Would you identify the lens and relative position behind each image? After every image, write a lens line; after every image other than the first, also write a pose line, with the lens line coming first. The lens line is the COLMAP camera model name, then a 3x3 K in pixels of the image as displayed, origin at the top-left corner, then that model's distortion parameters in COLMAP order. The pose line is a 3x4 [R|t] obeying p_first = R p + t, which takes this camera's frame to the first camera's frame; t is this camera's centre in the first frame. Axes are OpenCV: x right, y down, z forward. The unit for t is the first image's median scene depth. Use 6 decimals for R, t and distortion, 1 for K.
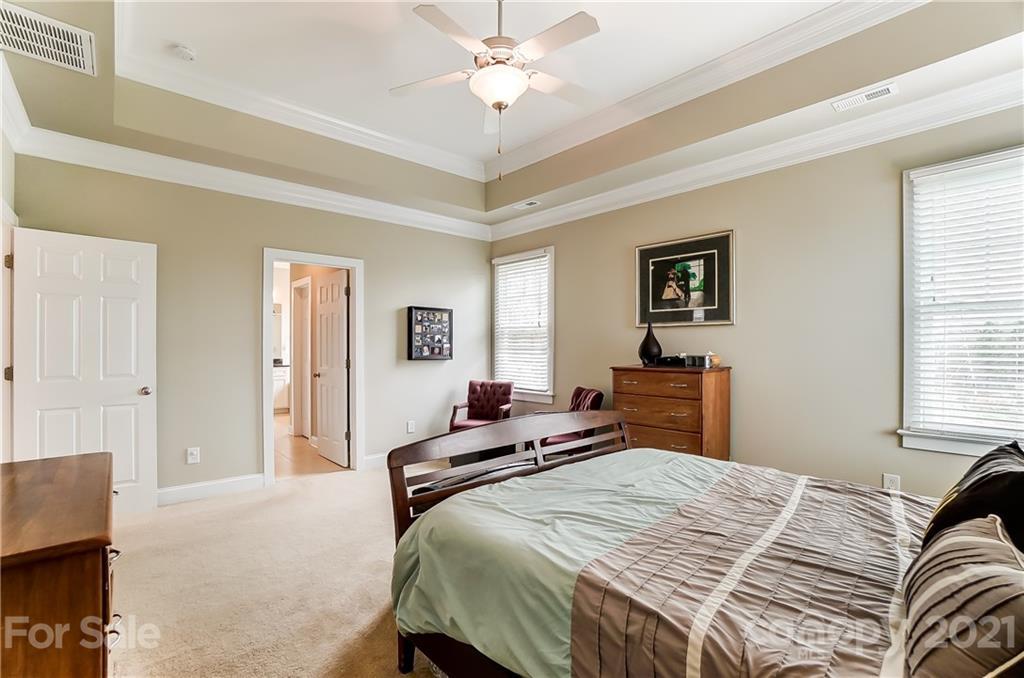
lens RADIAL K [[459.6, 0, 507.5], [0, 459.6, 346.2], [0, 0, 1]] dist [-0.060569, 0.020883]
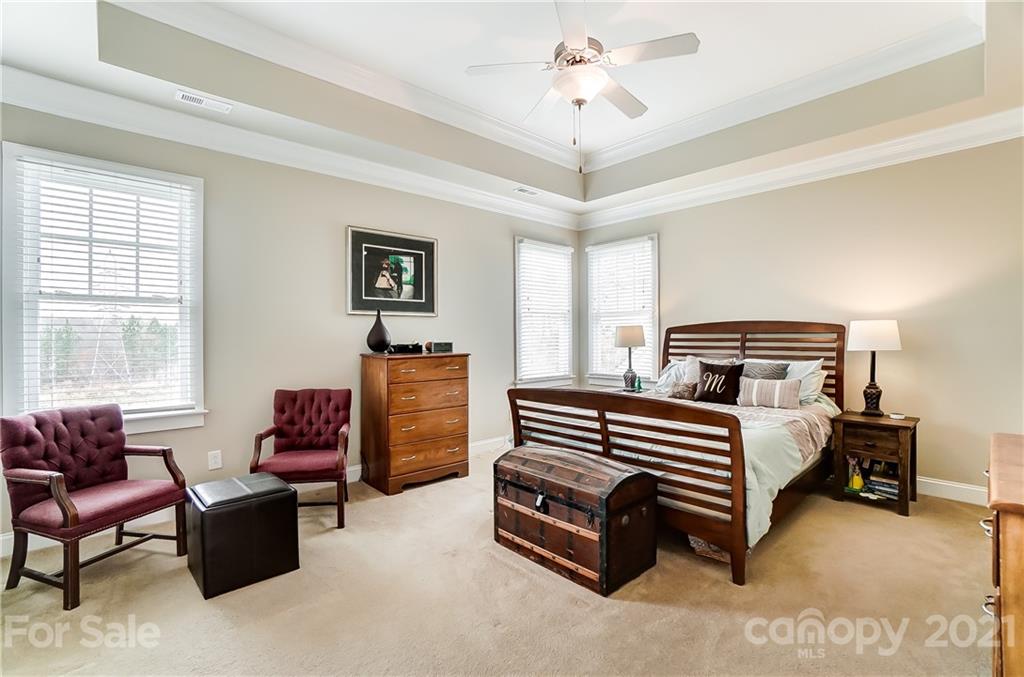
lens RADIAL K [[459.6, 0, 507.5], [0, 459.6, 345.7], [0, 0, 1]] dist [-0.060569, 0.020883]
pose [[-0.003823, -0.011479, 0.999927, -0.669374], [0.015415, 0.999815, 0.011537, 0.016821], [-0.999874, 0.015458, -0.003646, 0.738783]]
